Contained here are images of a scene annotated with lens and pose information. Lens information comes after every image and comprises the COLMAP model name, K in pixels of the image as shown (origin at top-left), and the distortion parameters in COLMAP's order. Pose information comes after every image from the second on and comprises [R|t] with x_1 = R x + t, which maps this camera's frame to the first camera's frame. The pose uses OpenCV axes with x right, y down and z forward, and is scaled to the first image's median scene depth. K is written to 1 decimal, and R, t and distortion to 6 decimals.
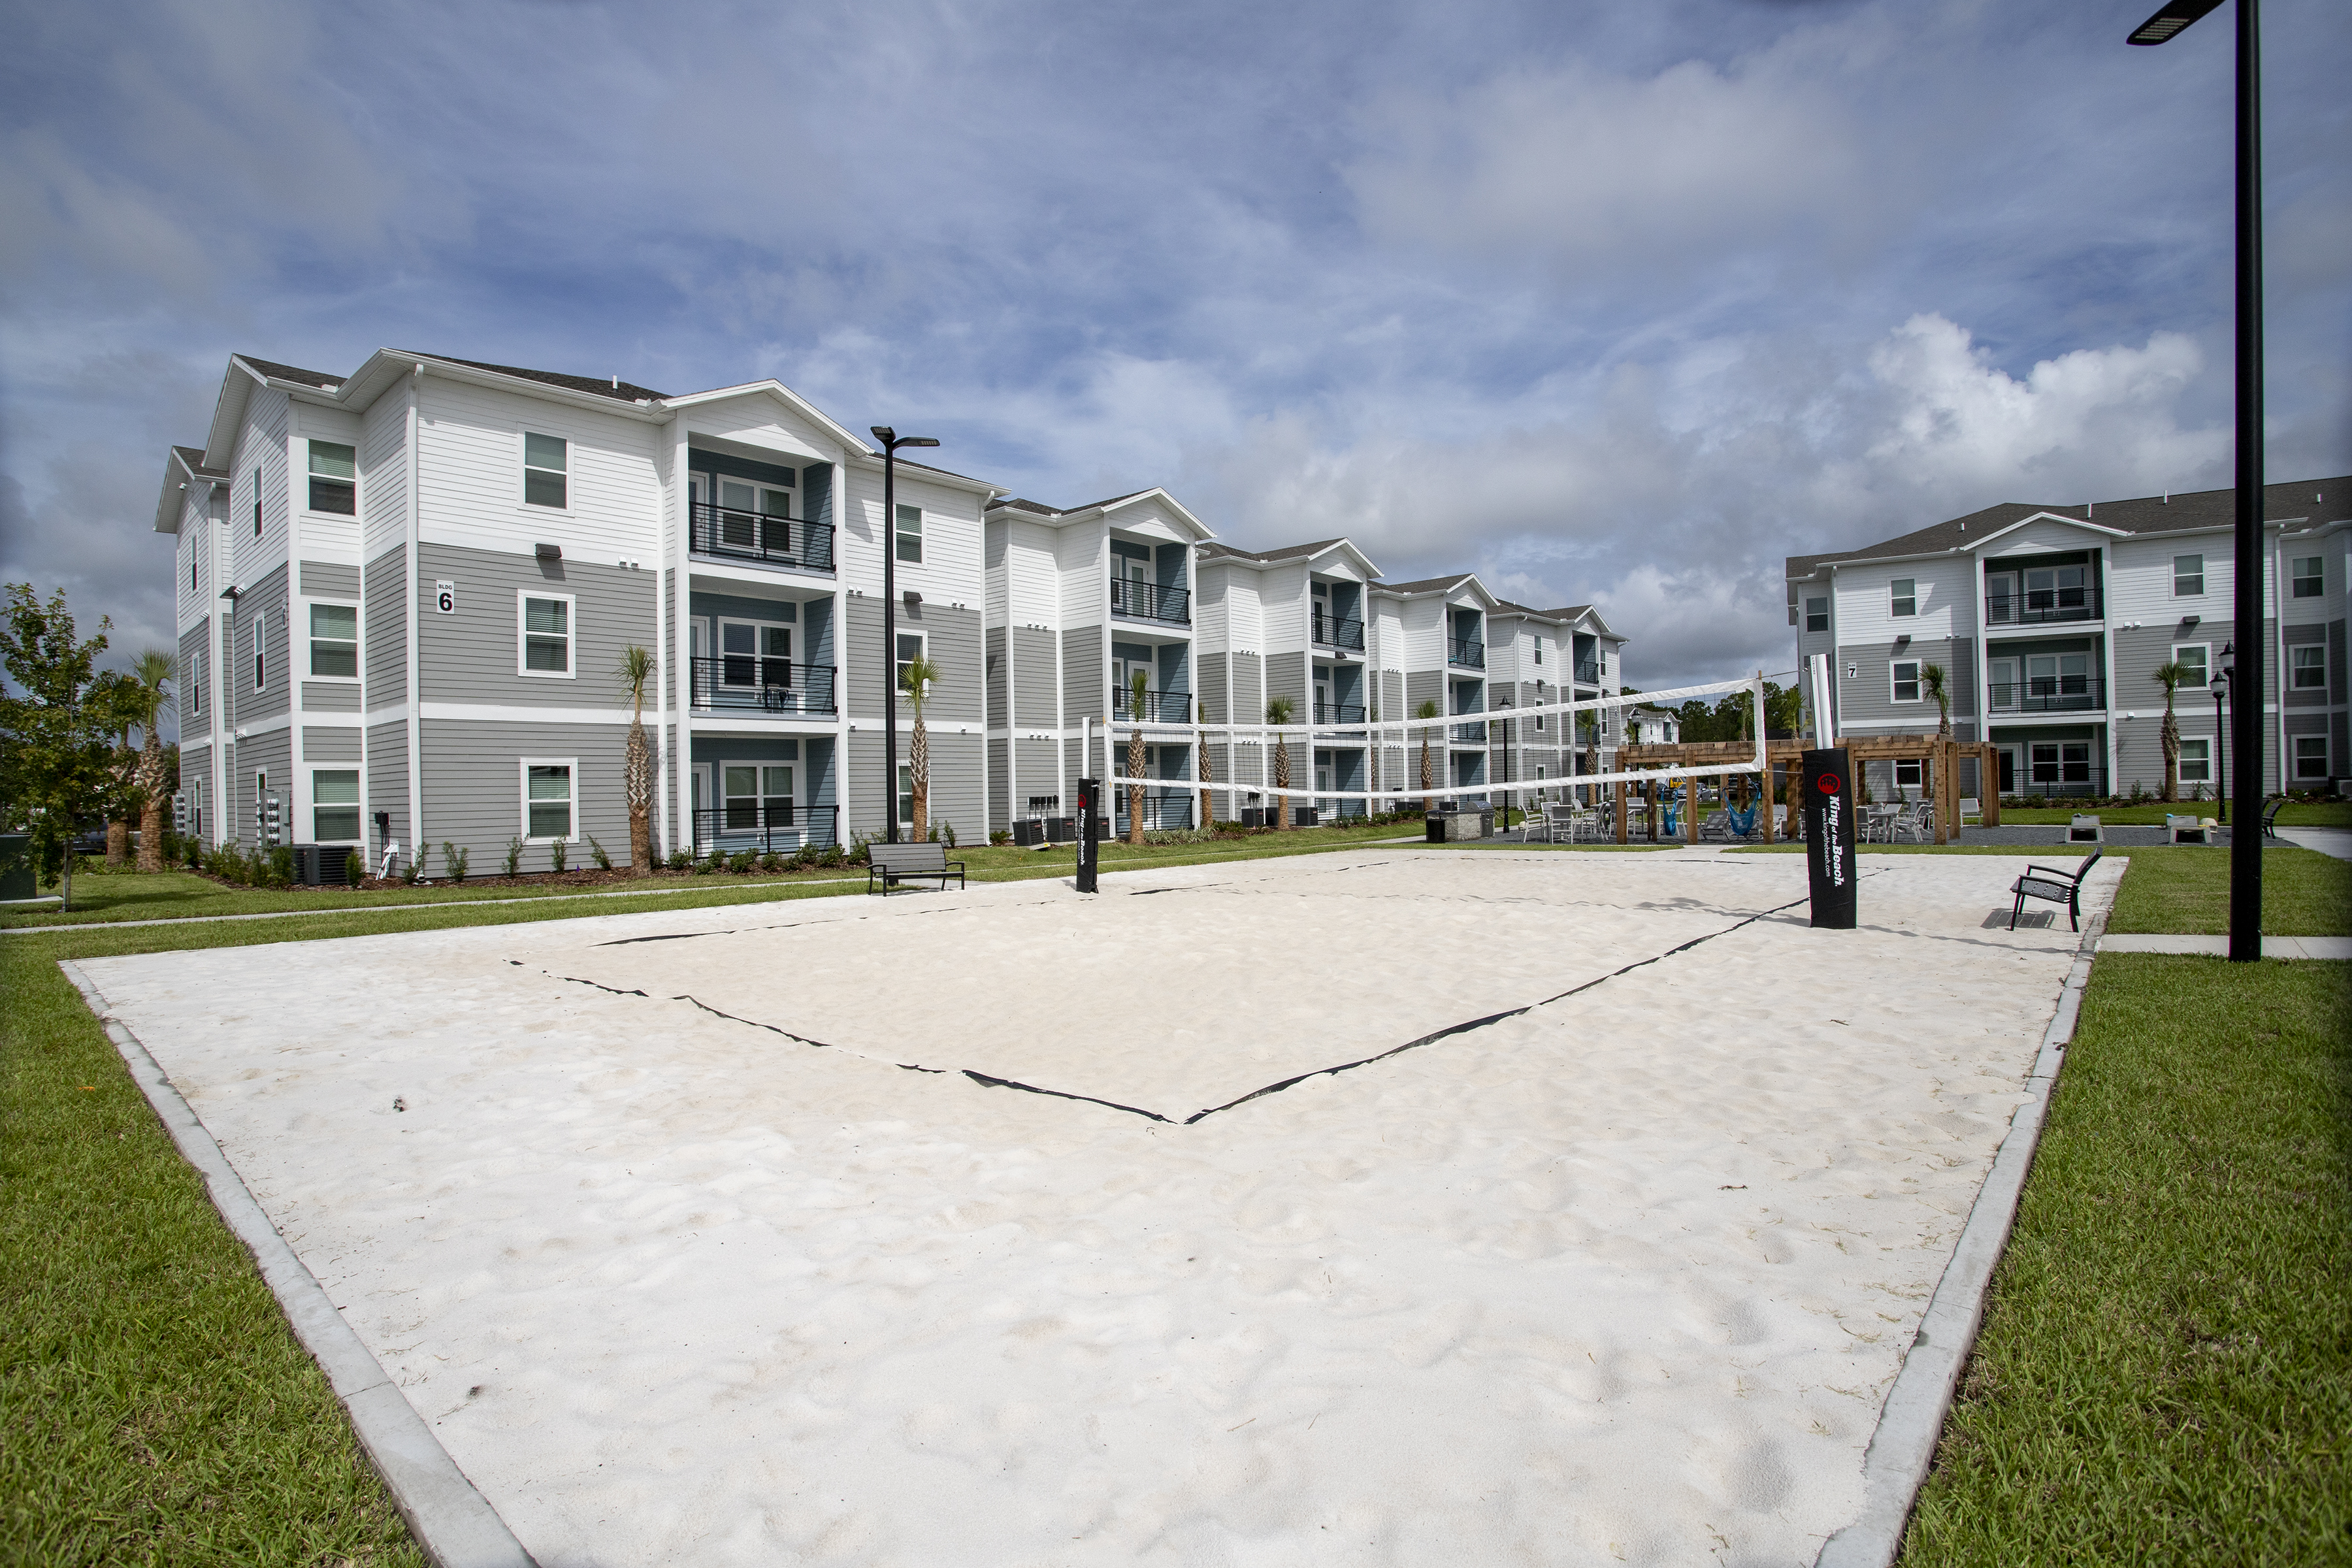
lens RADIAL K [[1124.3, 0, 1176.0], [0, 1124.3, 784.0], [0, 0, 1]] dist [-0.001232, 0.000045]
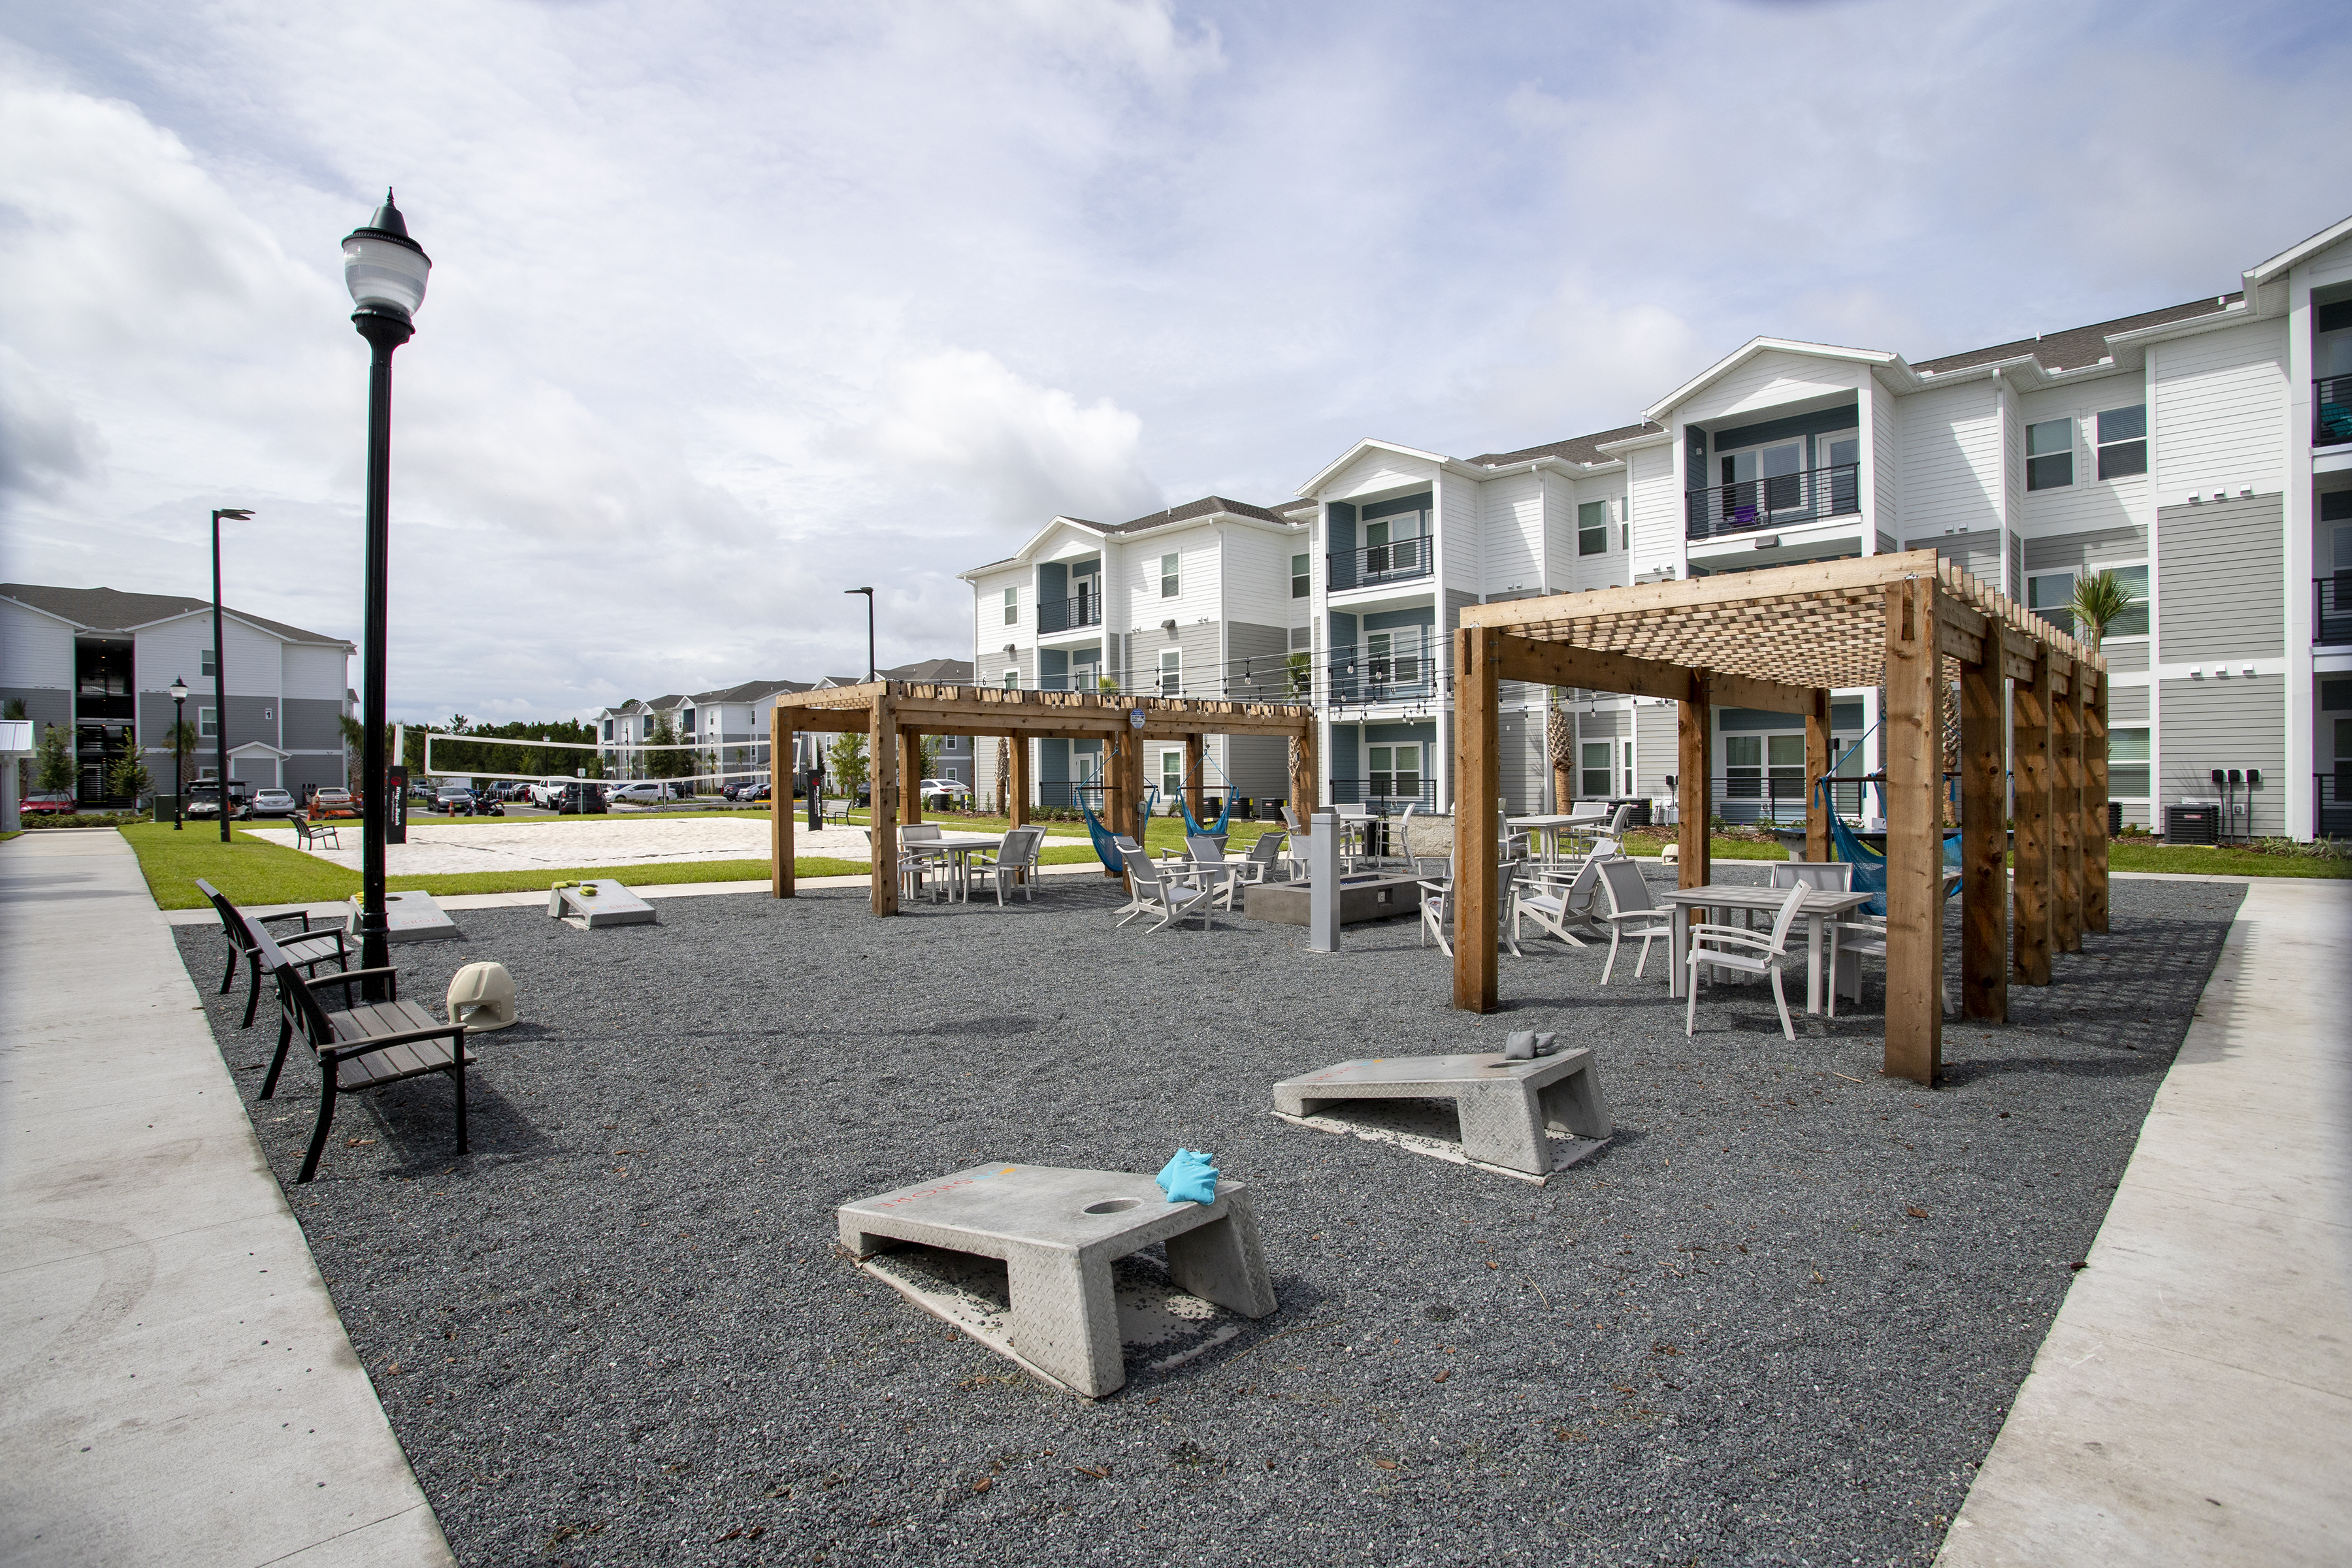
lens RADIAL K [[1124.3, 0, 1176.0], [0, 1124.3, 784.0], [0, 0, 1]] dist [-0.001232, 0.000045]
pose [[-0.017608, 0.031517, -0.999348, 0.590282], [0.008081, 0.999475, 0.031378, -0.007081], [0.999812, -0.007523, -0.017853, 0.523417]]
